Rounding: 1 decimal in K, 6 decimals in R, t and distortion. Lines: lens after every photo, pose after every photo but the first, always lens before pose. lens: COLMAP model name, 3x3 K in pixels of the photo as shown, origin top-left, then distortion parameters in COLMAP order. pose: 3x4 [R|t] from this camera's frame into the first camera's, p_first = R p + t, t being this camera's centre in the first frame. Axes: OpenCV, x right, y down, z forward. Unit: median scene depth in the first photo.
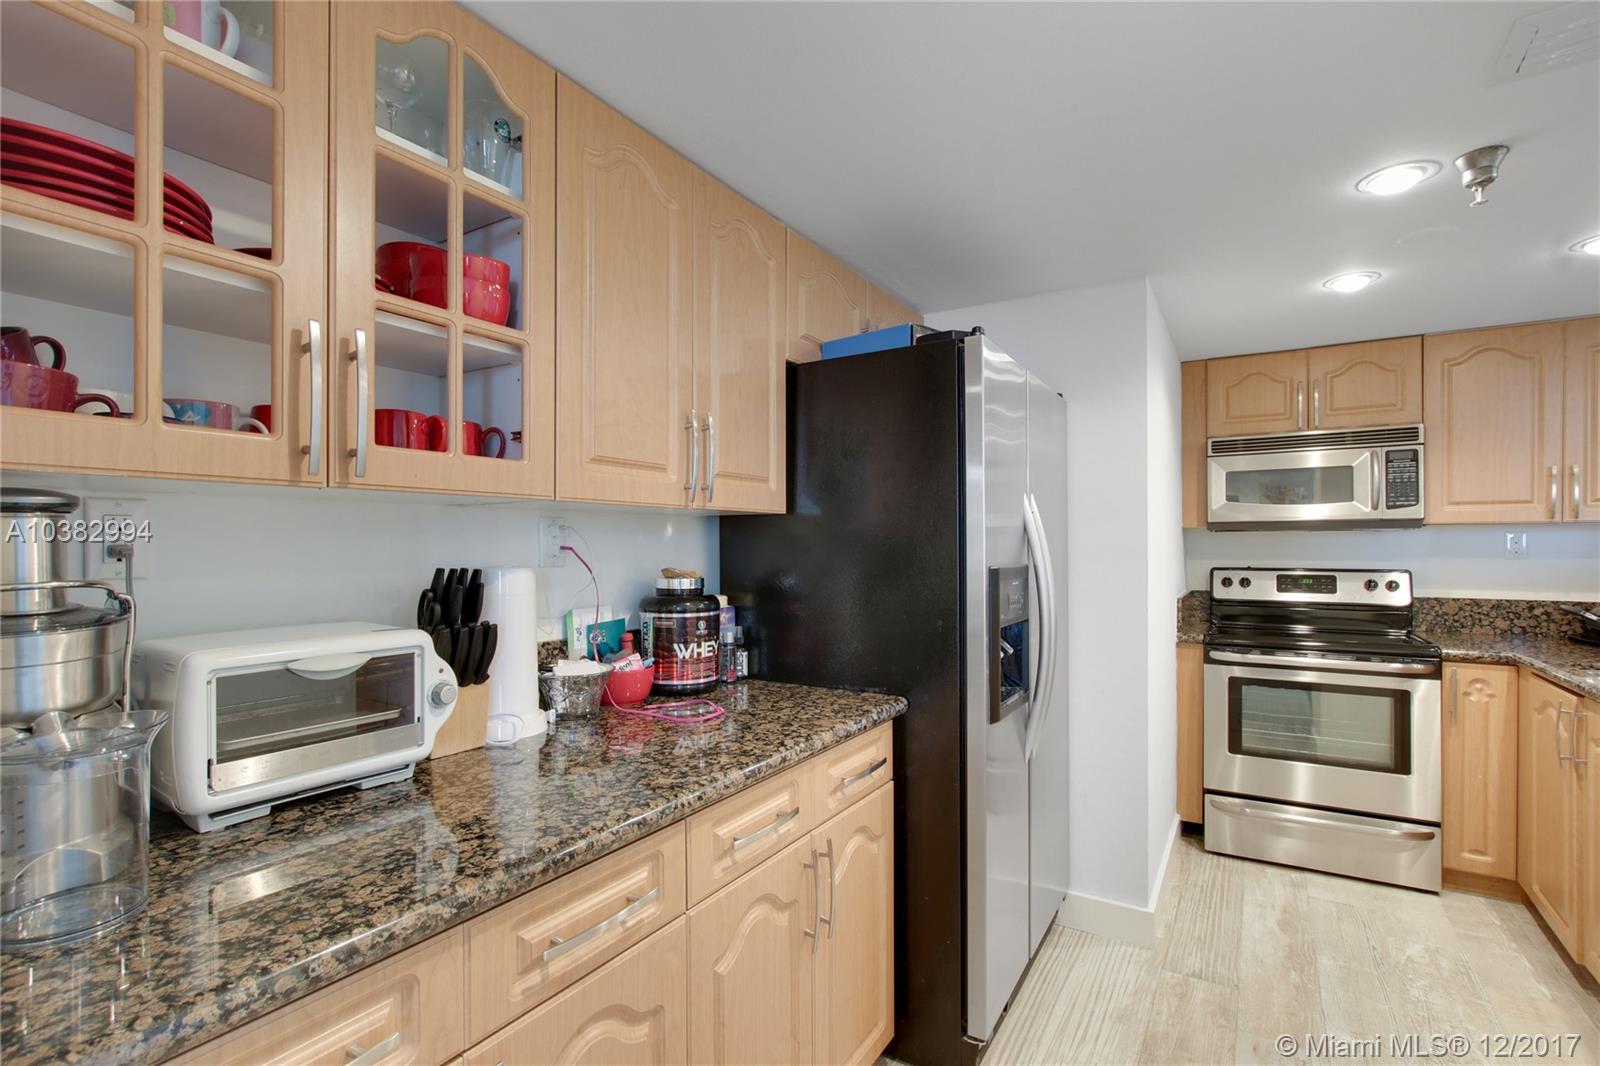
lens RADIAL K [[746.2, 0, 788.8], [0, 746.2, 539.8], [0, 0, 1]] dist [-0.010413, 0.000866]
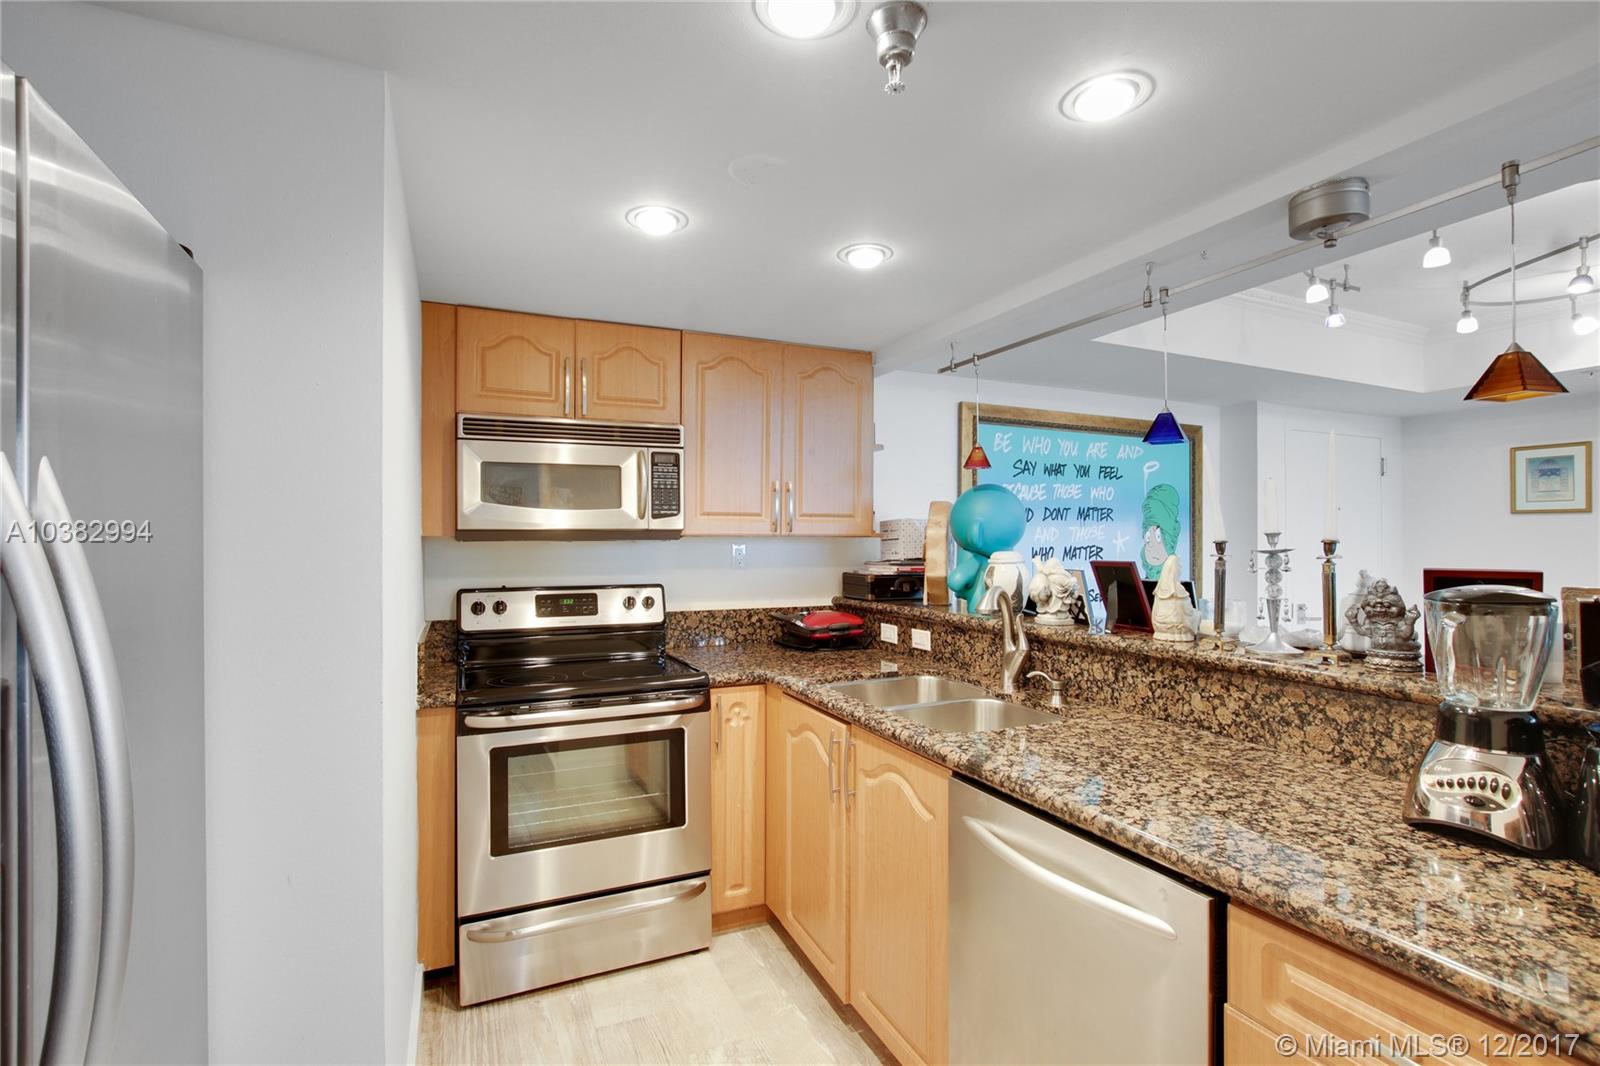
lens RADIAL K [[746.2, 0, 788.8], [0, 746.2, 539.8], [0, 0, 1]] dist [-0.010413, 0.000866]
pose [[0.560465, 0.000435, 0.828178, 0.161569], [-0.004374, 0.999987, 0.002435, -0.018643], [-0.828166, -0.004987, 0.560460, 0.364794]]
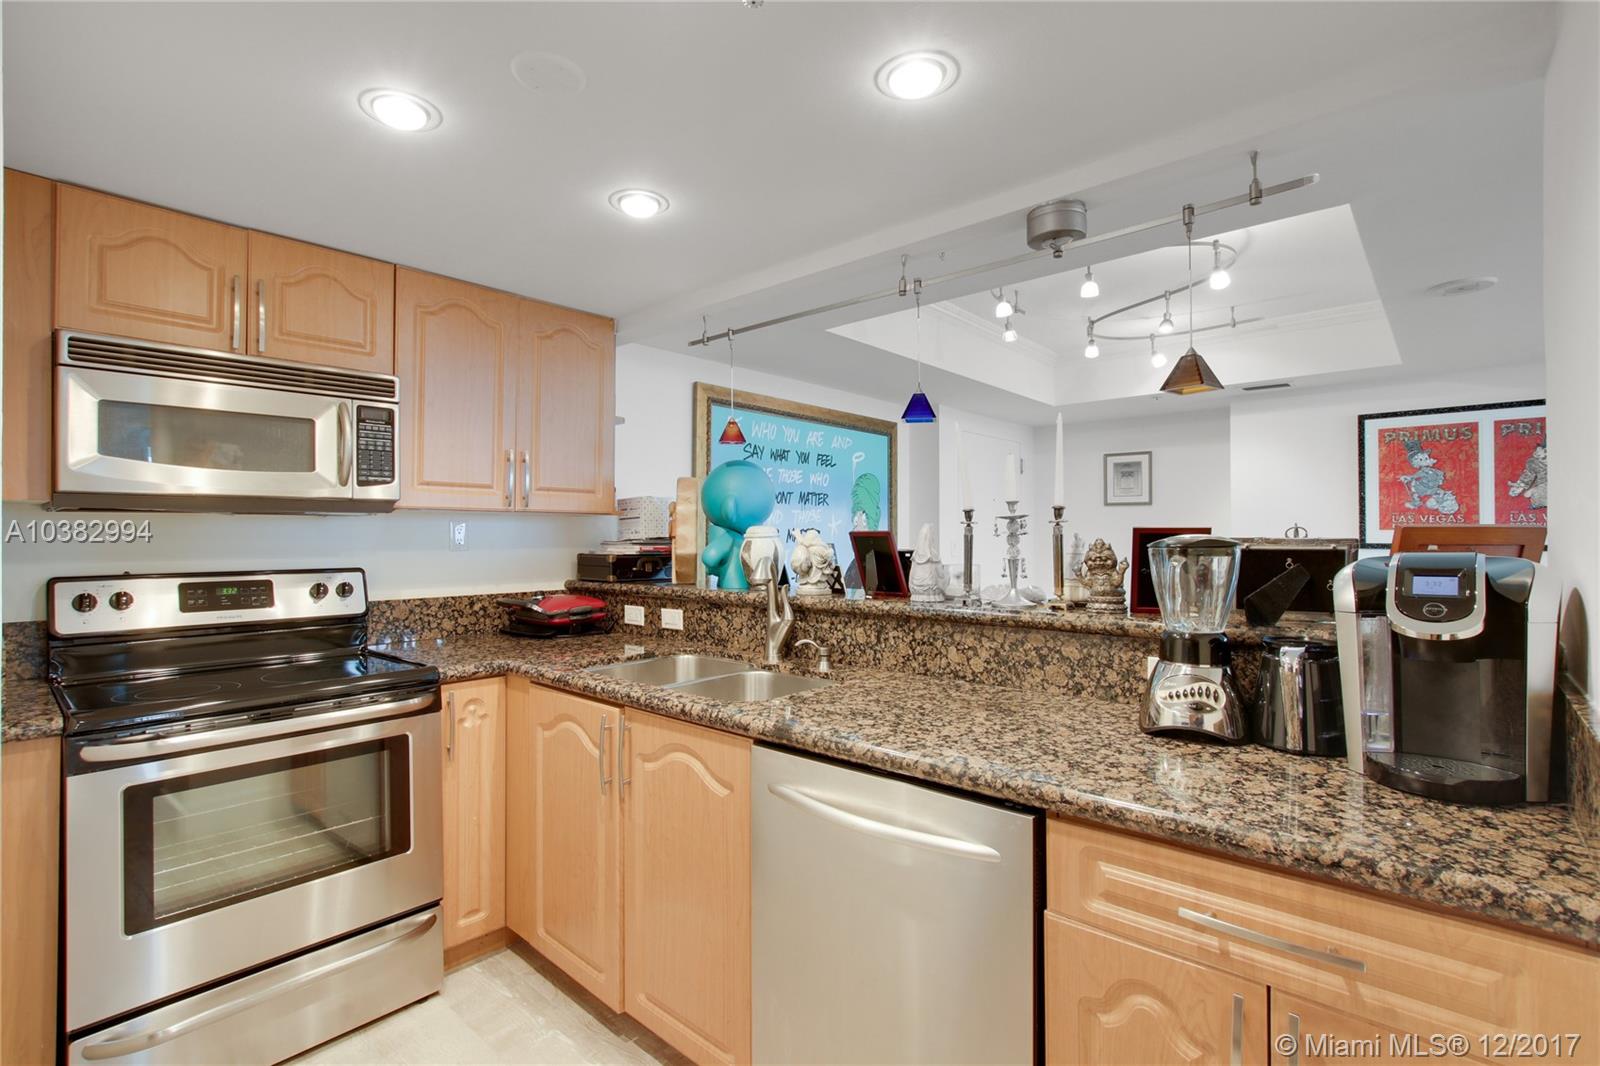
lens RADIAL K [[750.7, 0, 792.5], [0, 750.7, 528.5], [0, 0, 1]] dist [-0.016624, 0.006432]
pose [[0.176537, 0.008572, 0.984257, 0.160527], [-0.004160, 0.999960, -0.007963, 0.004687], [-0.984285, -0.002688, 0.176565, 0.446874]]
